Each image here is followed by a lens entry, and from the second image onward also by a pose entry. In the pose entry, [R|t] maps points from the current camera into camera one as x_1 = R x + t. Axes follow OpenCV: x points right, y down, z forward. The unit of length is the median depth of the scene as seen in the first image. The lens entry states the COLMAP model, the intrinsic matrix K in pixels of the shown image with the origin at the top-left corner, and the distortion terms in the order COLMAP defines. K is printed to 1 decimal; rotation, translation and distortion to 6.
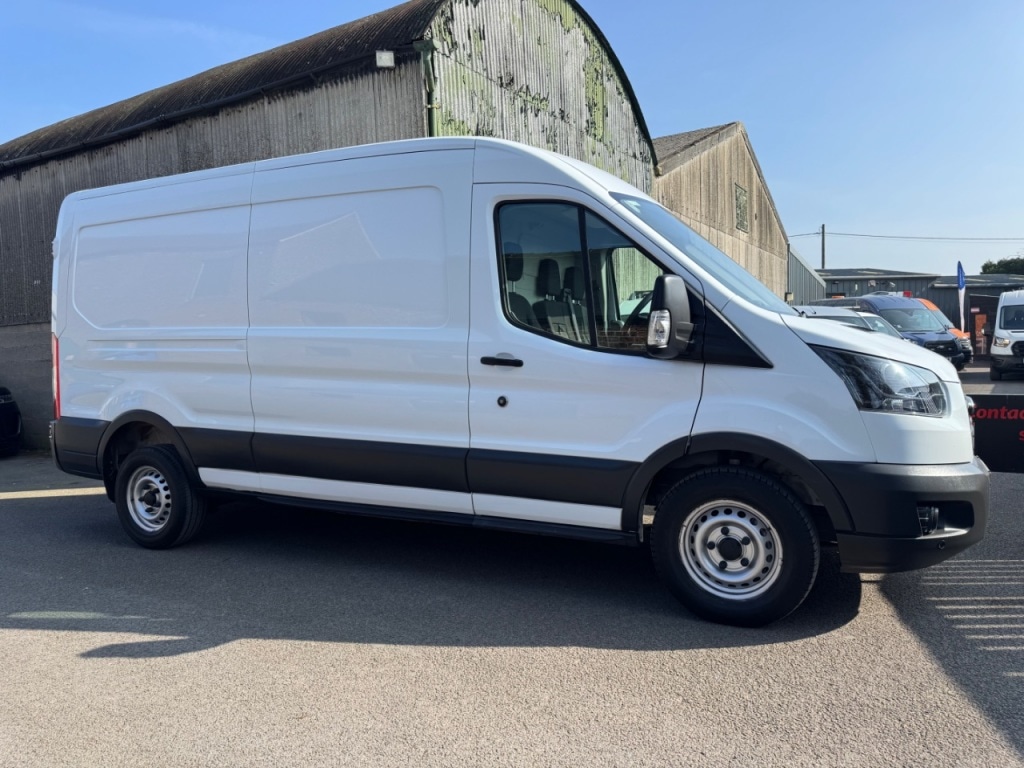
lens RADIAL K [[730.1, 0, 512.8], [0, 730.1, 381.2], [0, 0, 1]] dist [0.042822, -0.051018]
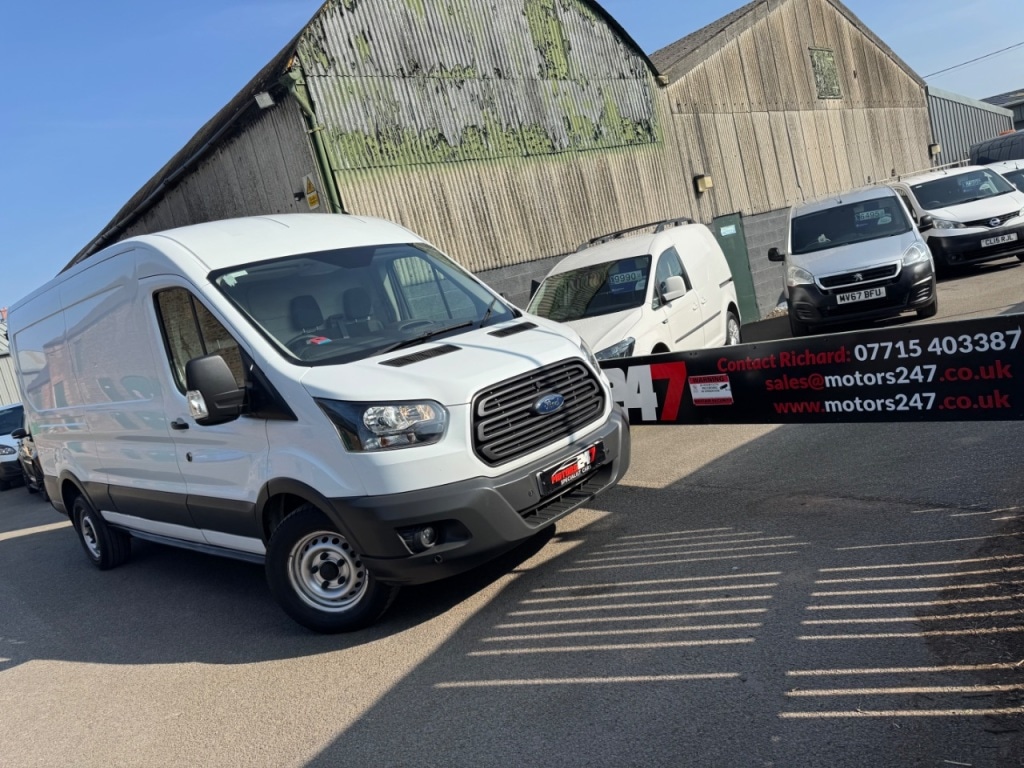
lens RADIAL K [[730.1, 0, 511.7], [0, 730.1, 382.5], [0, 0, 1]] dist [0.042822, -0.051018]
pose [[0.936831, -0.156441, -0.312849, 0.443366], [0.191298, 0.977947, 0.083818, -0.046569], [0.292837, -0.138370, 0.946097, 0.010734]]
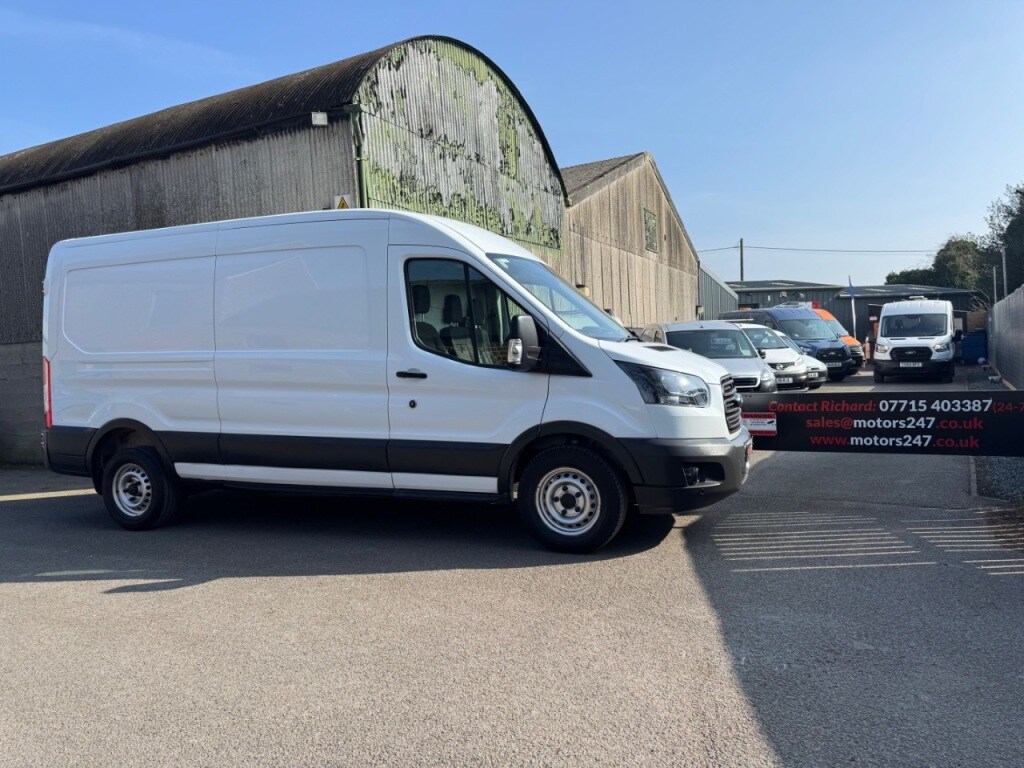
lens RADIAL K [[730.1, 0, 509.6], [0, 730.1, 385.4], [0, 0, 1]] dist [0.042822, -0.051018]
pose [[0.996933, -0.017505, 0.076277, 0.031974], [0.018167, 0.999803, -0.008005, 0.003625], [-0.076122, 0.009366, 0.997055, -0.190527]]
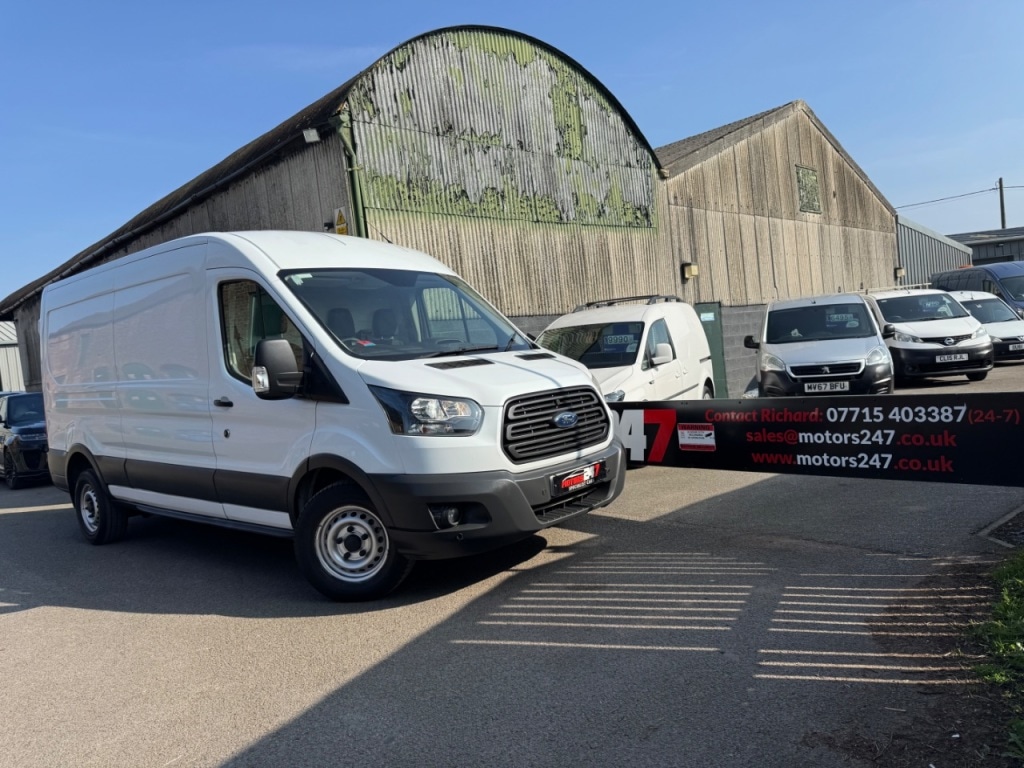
lens RADIAL K [[730.1, 0, 508.7], [0, 730.1, 380.2], [0, 0, 1]] dist [0.042822, -0.051018]
pose [[0.964836, -0.058880, -0.256172, 0.413767], [0.059963, 0.998194, -0.003588, -0.016737], [0.255920, -0.011899, 0.966625, -0.078564]]
